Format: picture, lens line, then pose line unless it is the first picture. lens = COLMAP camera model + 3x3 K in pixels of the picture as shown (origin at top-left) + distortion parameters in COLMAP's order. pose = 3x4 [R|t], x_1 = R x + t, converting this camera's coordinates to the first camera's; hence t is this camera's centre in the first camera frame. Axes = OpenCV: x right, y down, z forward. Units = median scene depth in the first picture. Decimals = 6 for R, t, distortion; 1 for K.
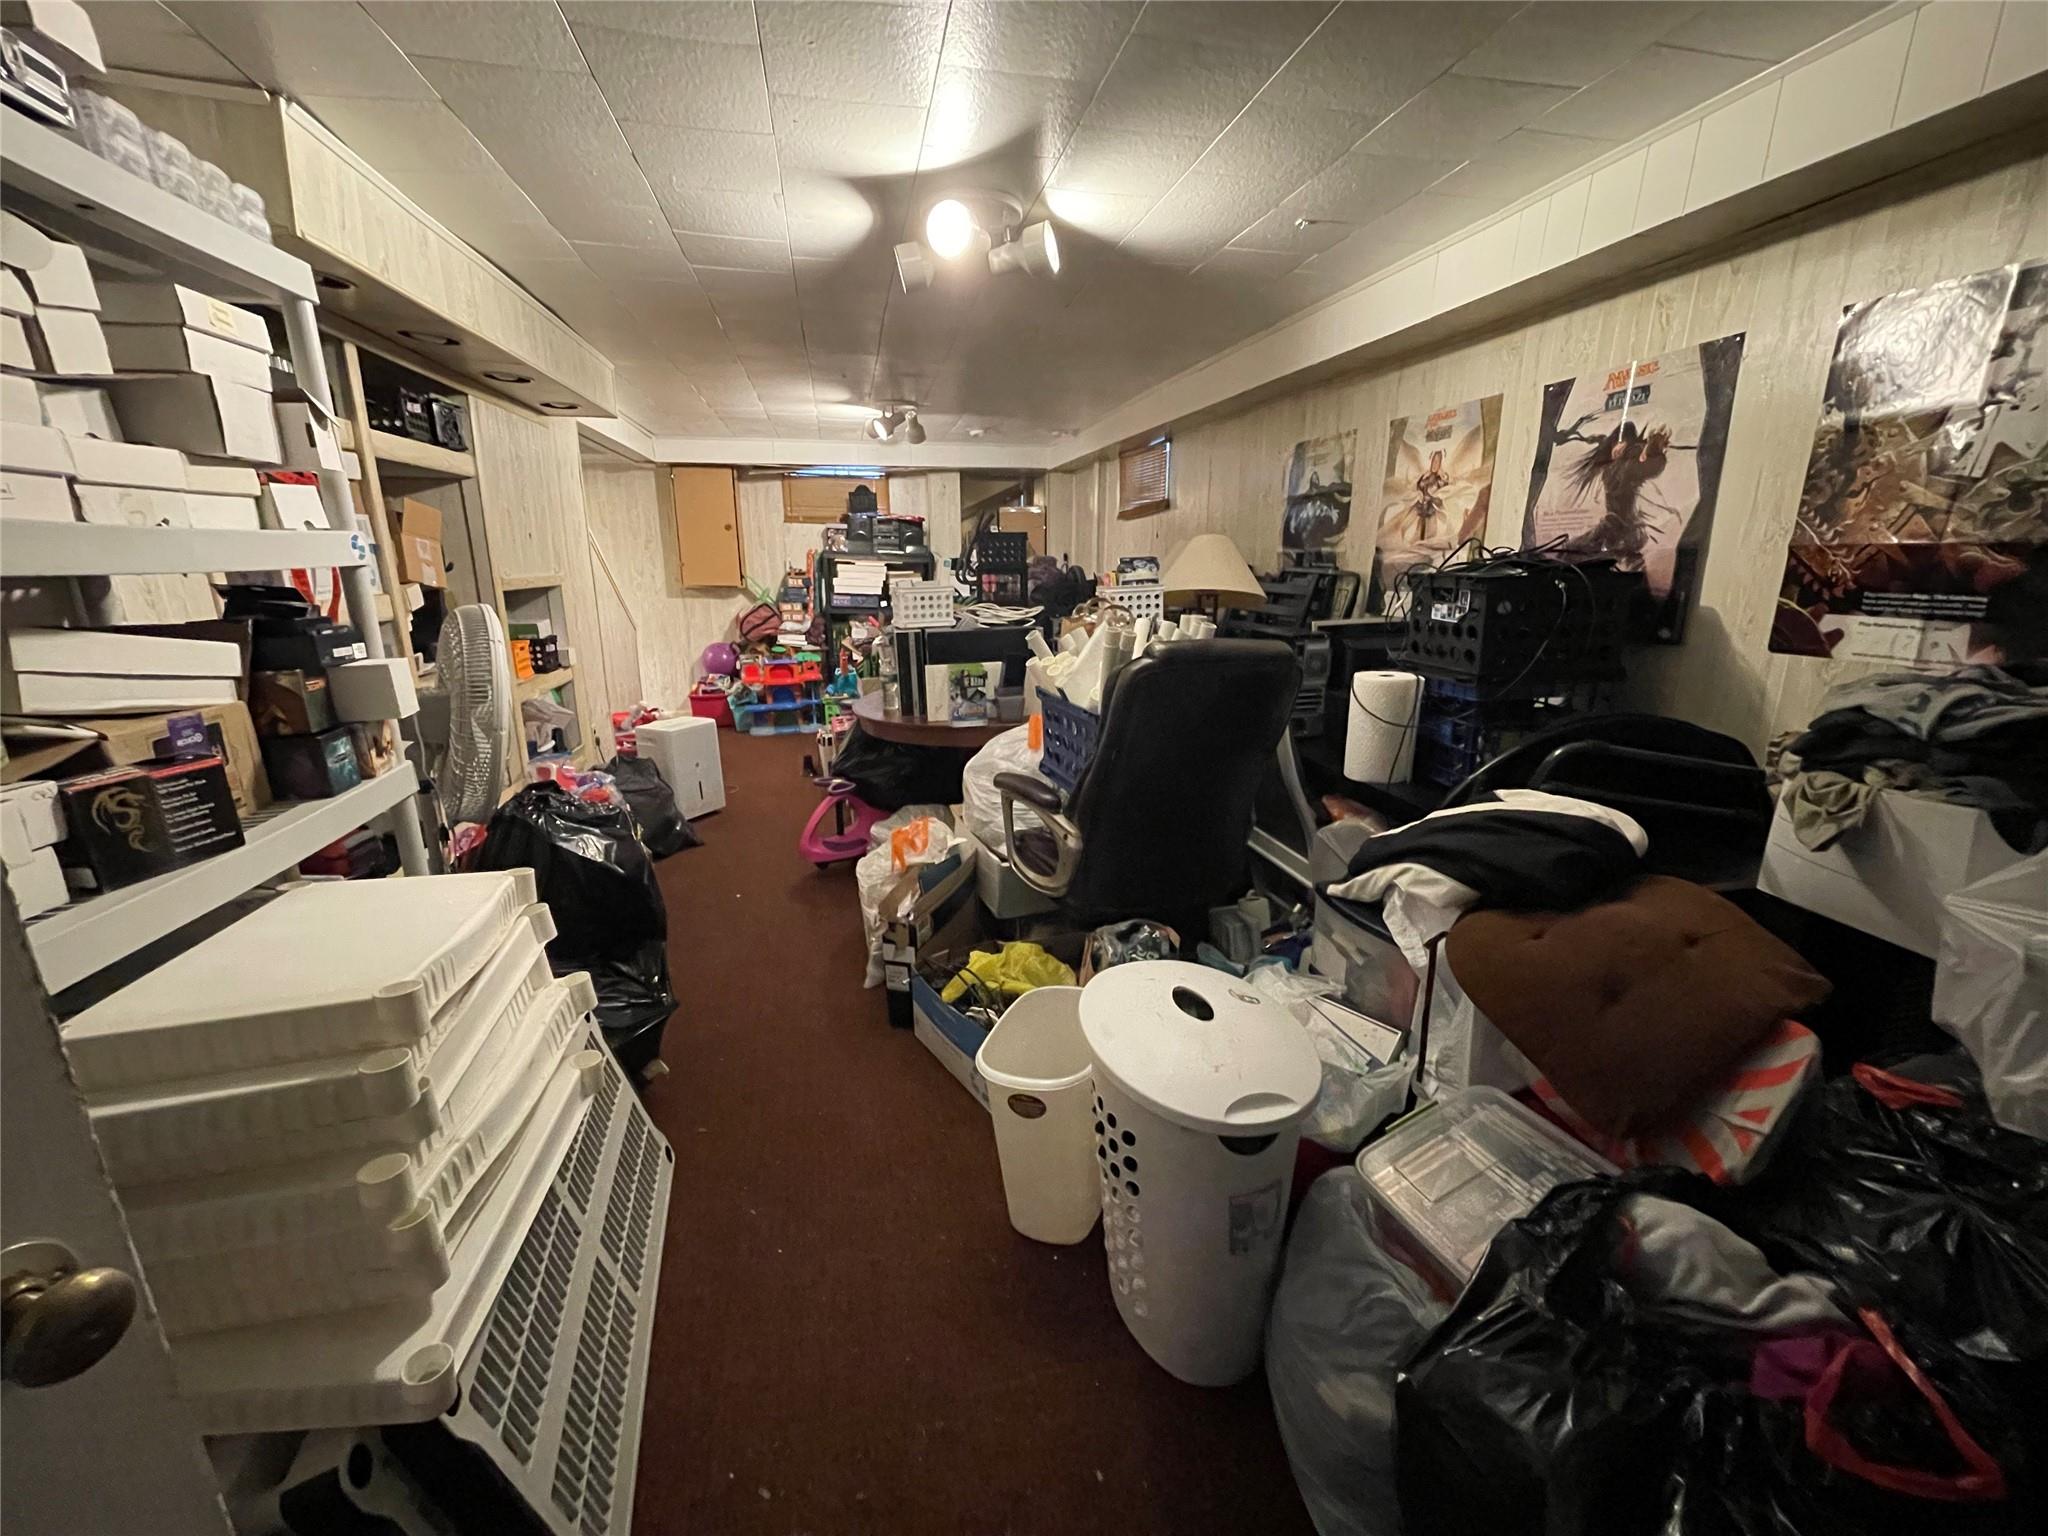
lens RADIAL K [[823.8, 0, 1022.0], [0, 823.8, 769.7], [0, 0, 1]] dist [0.002583, -0.000935]
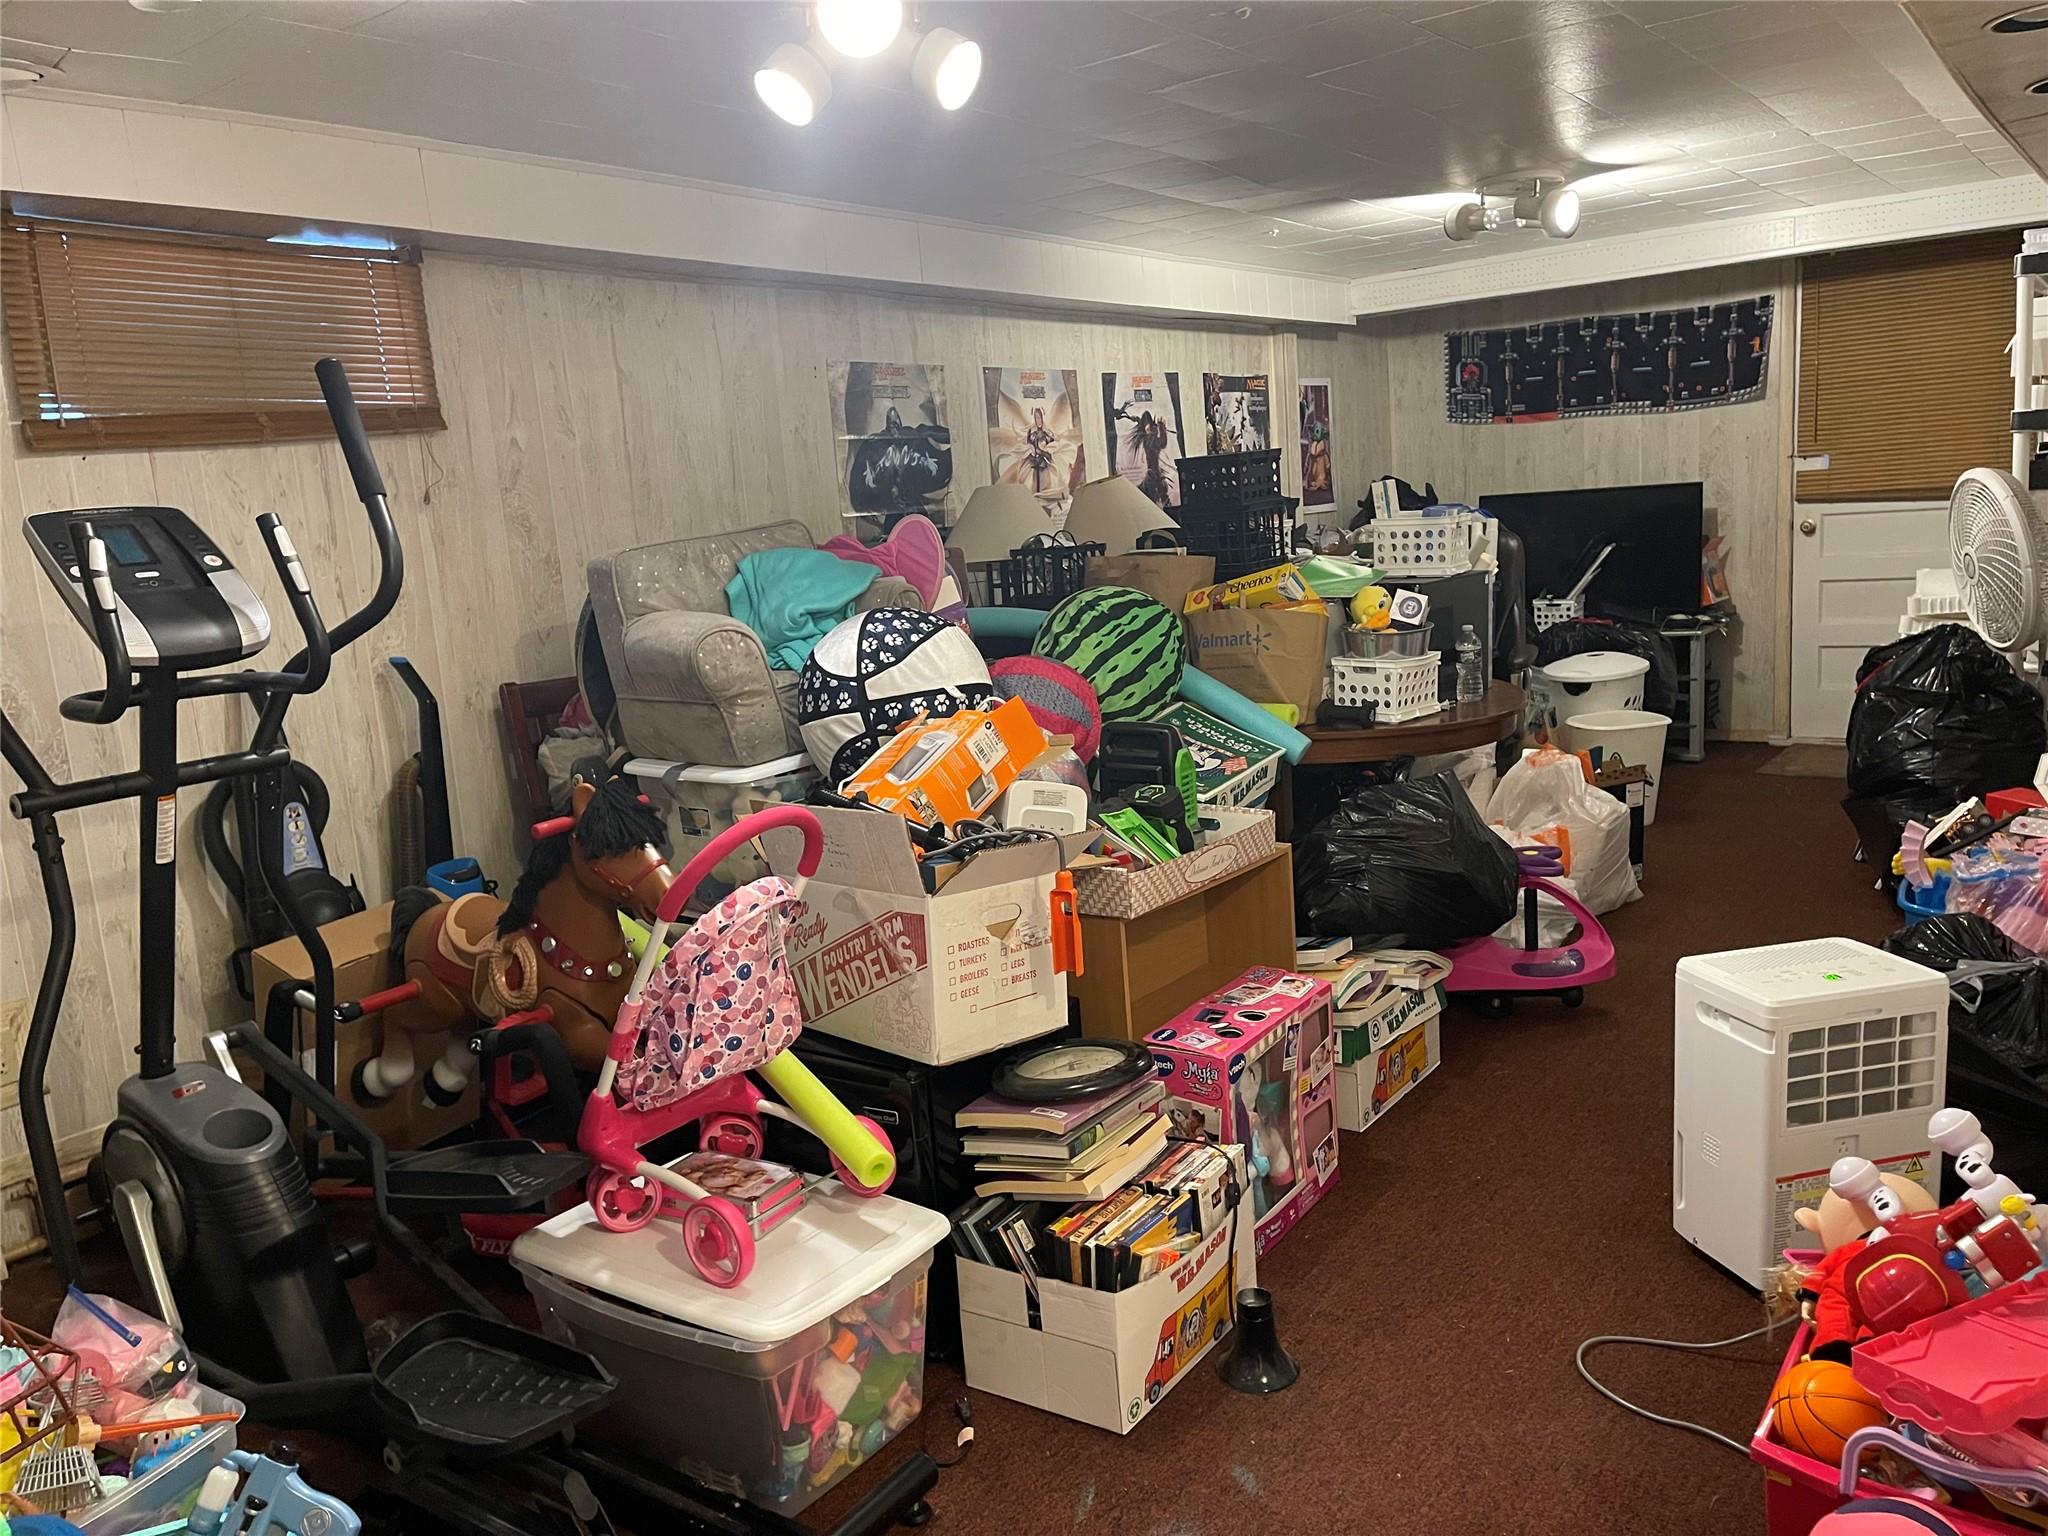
lens RADIAL K [[1547.0, 0, 1023.8], [0, 1547.0, 774.1], [0, 0, 1]] dist [0.053638, -0.052924]
pose [[-0.659260, -0.085280, 0.747063, -1.002740], [0.258197, 0.907458, 0.331441, -0.624550], [-0.706194, 0.411396, -0.576232, 2.347511]]
